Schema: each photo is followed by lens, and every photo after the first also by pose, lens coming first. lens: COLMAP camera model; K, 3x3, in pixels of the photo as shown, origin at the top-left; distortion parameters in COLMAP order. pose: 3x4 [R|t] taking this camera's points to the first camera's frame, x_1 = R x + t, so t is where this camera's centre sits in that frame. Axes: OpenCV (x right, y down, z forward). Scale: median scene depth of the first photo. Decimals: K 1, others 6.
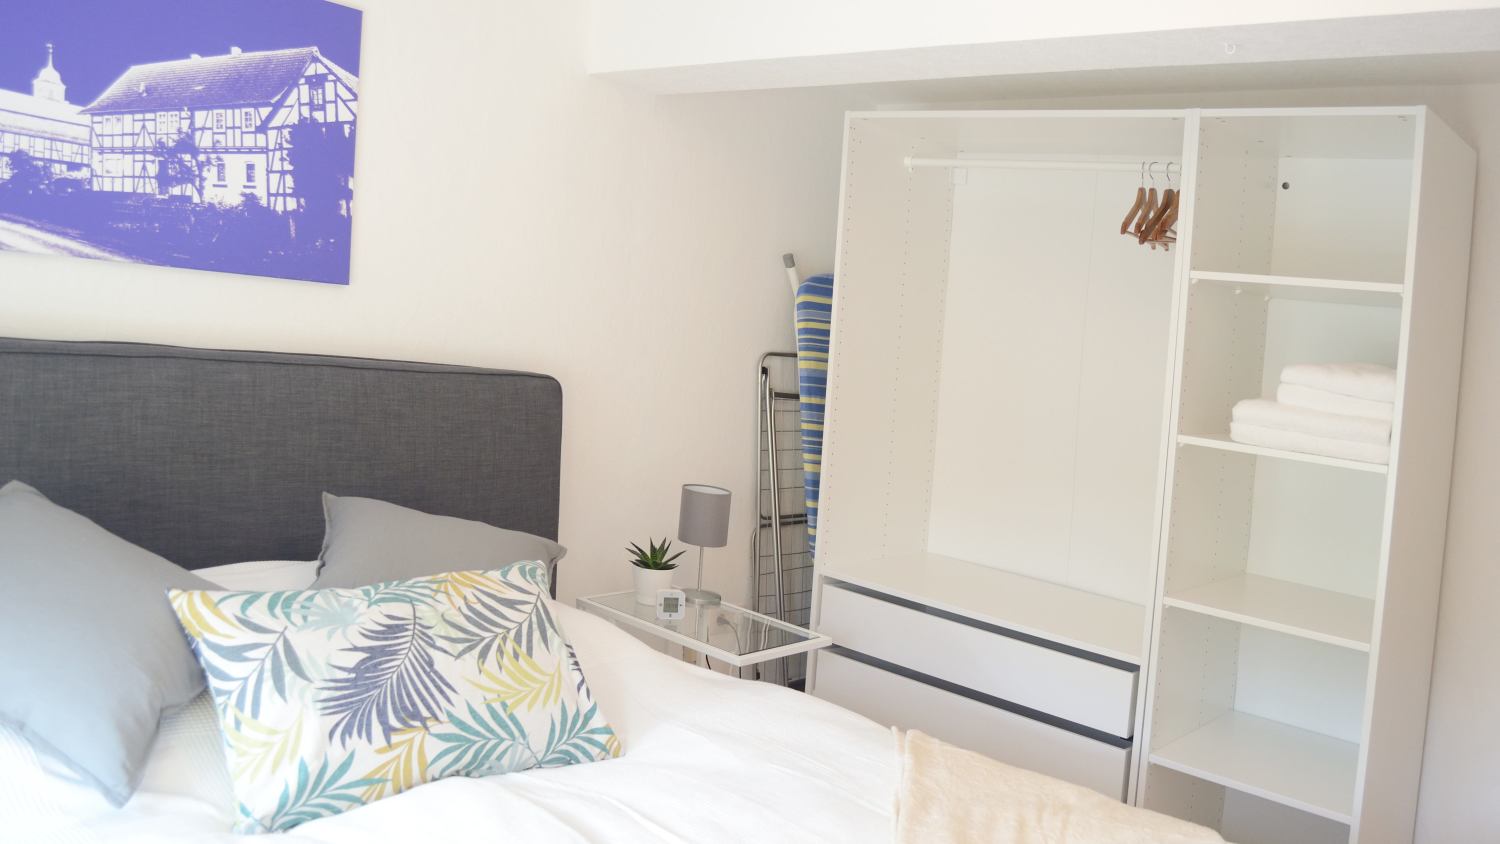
lens RADIAL K [[1194.3, 0, 724.4], [0, 1194.3, 337.2], [0, 0, 1]] dist [-0.077020, 0.013253]
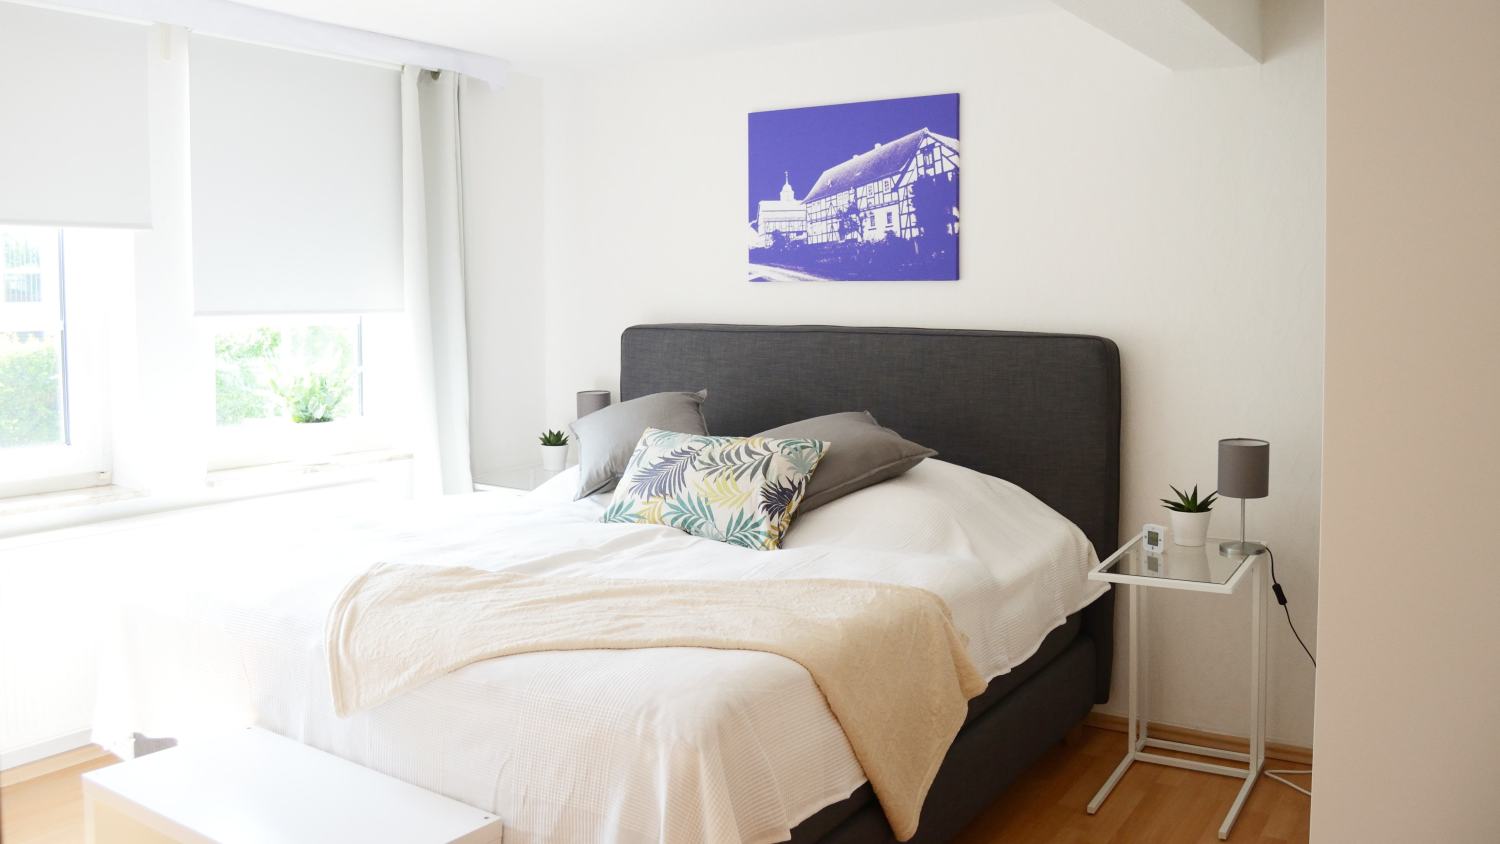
lens RADIAL K [[1194.3, 0, 724.4], [0, 1194.3, 337.2], [0, 0, 1]] dist [-0.077020, 0.013253]
pose [[0.155715, -0.063478, -0.985760, 1.194404], [0.008216, 0.997982, -0.062967, 0.128253], [0.987768, 0.001705, 0.155922, 0.536771]]
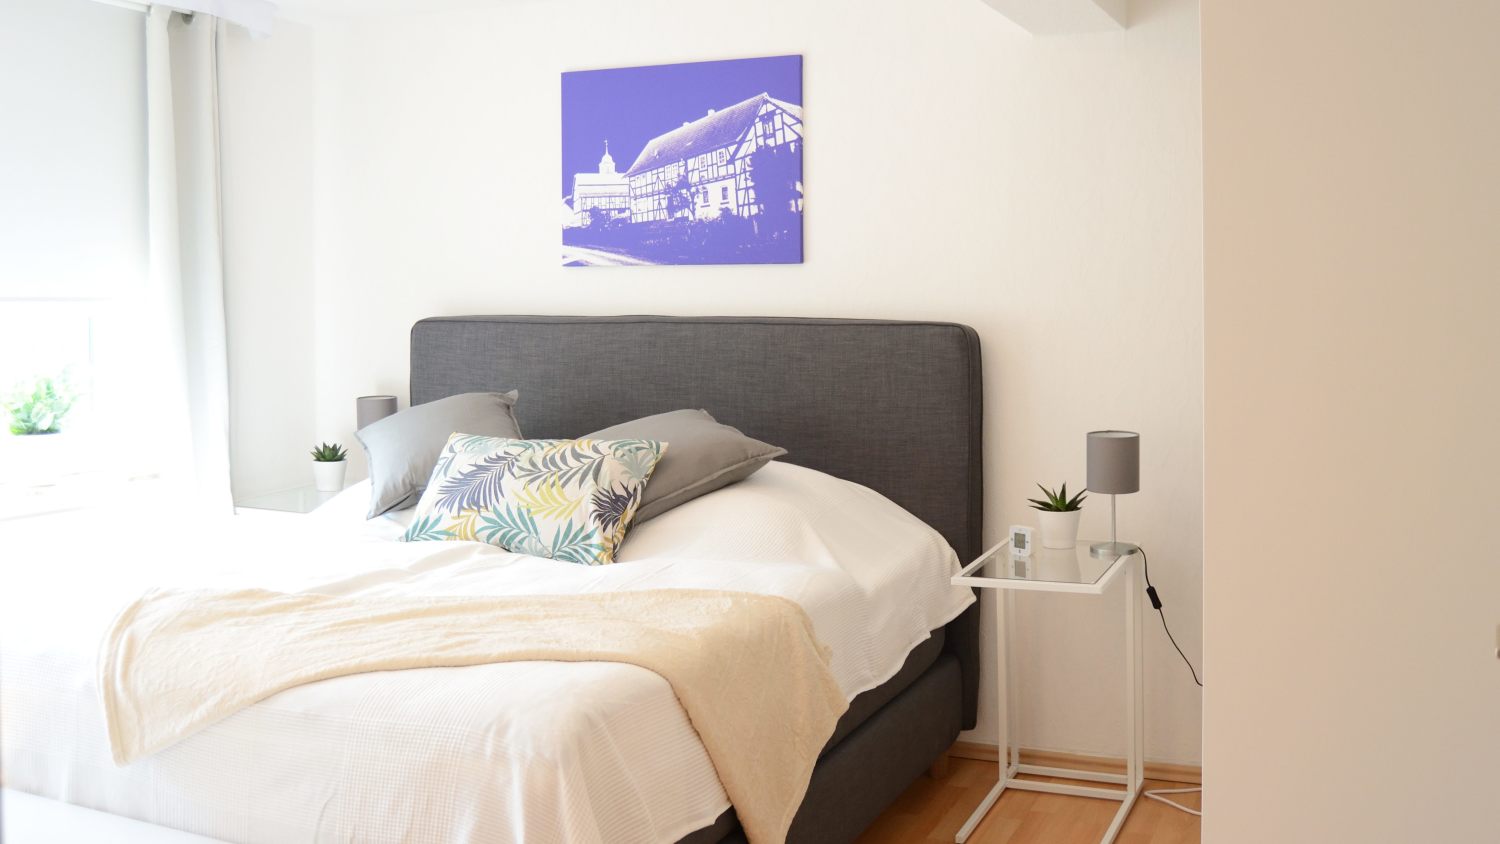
lens RADIAL K [[1432.2, 0, 747.0], [0, 1432.2, 301.4], [0, 0, 1]] dist [-0.059478, -0.001714]
pose [[0.325467, -0.096405, -0.940626, 1.263993], [0.027560, 0.995333, -0.092475, 0.156950], [0.945152, 0.004174, 0.326605, 0.470655]]
